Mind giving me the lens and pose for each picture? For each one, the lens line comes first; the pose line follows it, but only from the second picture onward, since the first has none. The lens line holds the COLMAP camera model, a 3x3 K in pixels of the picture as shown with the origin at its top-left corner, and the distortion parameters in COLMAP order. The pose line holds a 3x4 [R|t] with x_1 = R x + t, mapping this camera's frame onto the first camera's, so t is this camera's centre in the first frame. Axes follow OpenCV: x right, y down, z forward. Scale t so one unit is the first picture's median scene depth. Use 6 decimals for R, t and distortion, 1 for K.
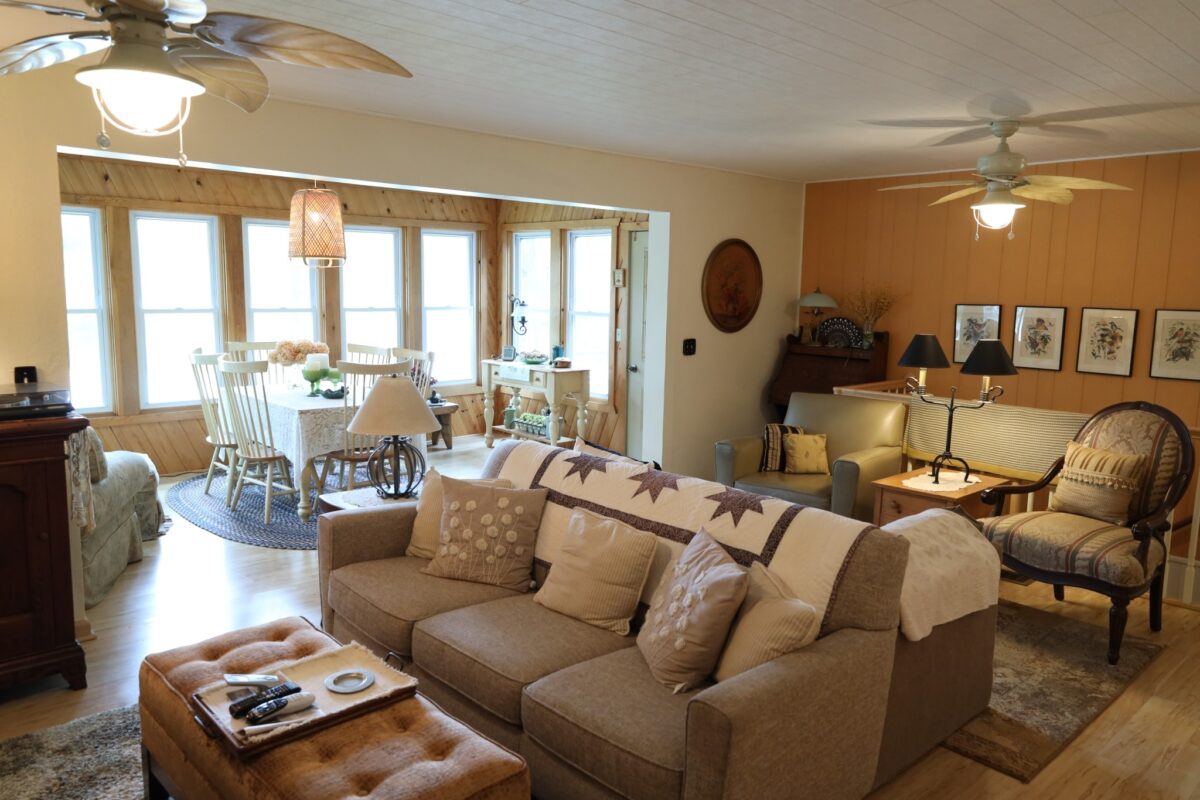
lens RADIAL K [[826.7, 0, 596.3], [0, 826.7, 401.1], [0, 0, 1]] dist [-0.009002, 0.002382]
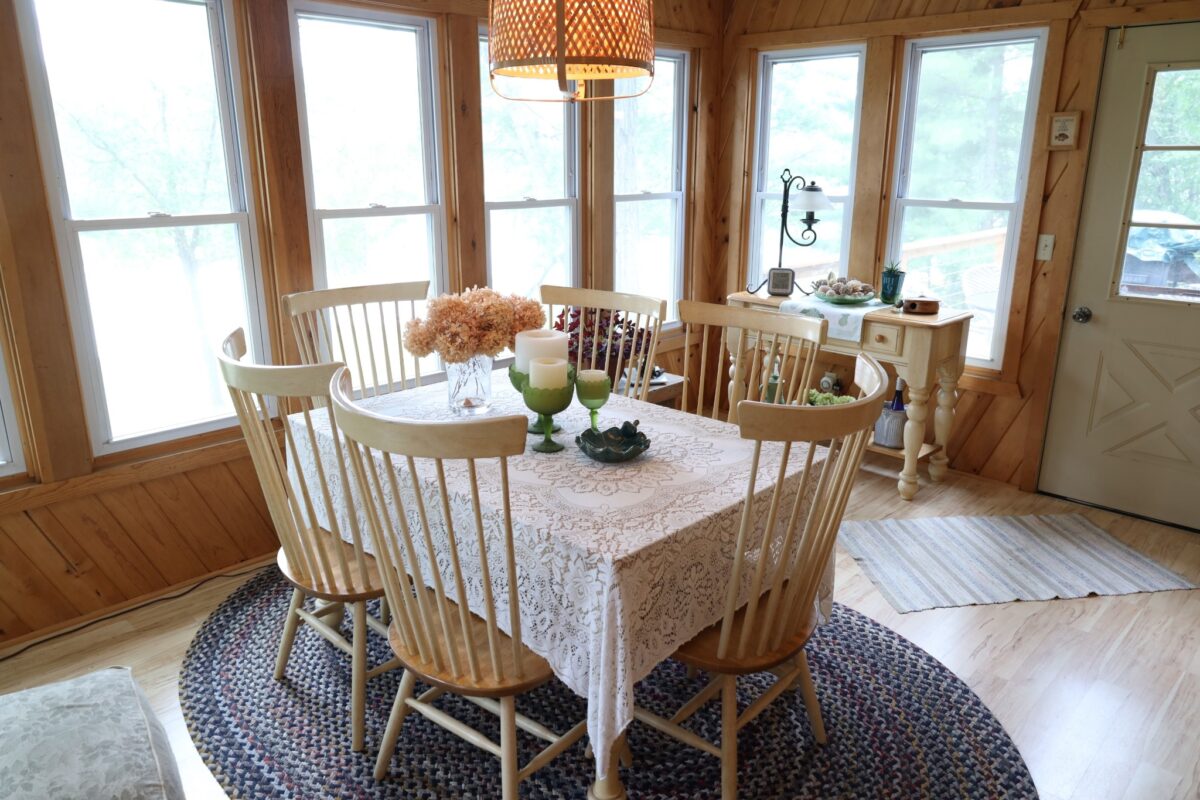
lens RADIAL K [[826.7, 0, 597.9], [0, 826.7, 397.3], [0, 0, 1]] dist [-0.009002, 0.002382]
pose [[0.998559, -0.029468, 0.044849, -0.277078], [0.022648, 0.989081, 0.145620, -0.070450], [-0.048651, -0.144394, 0.988324, 0.509112]]
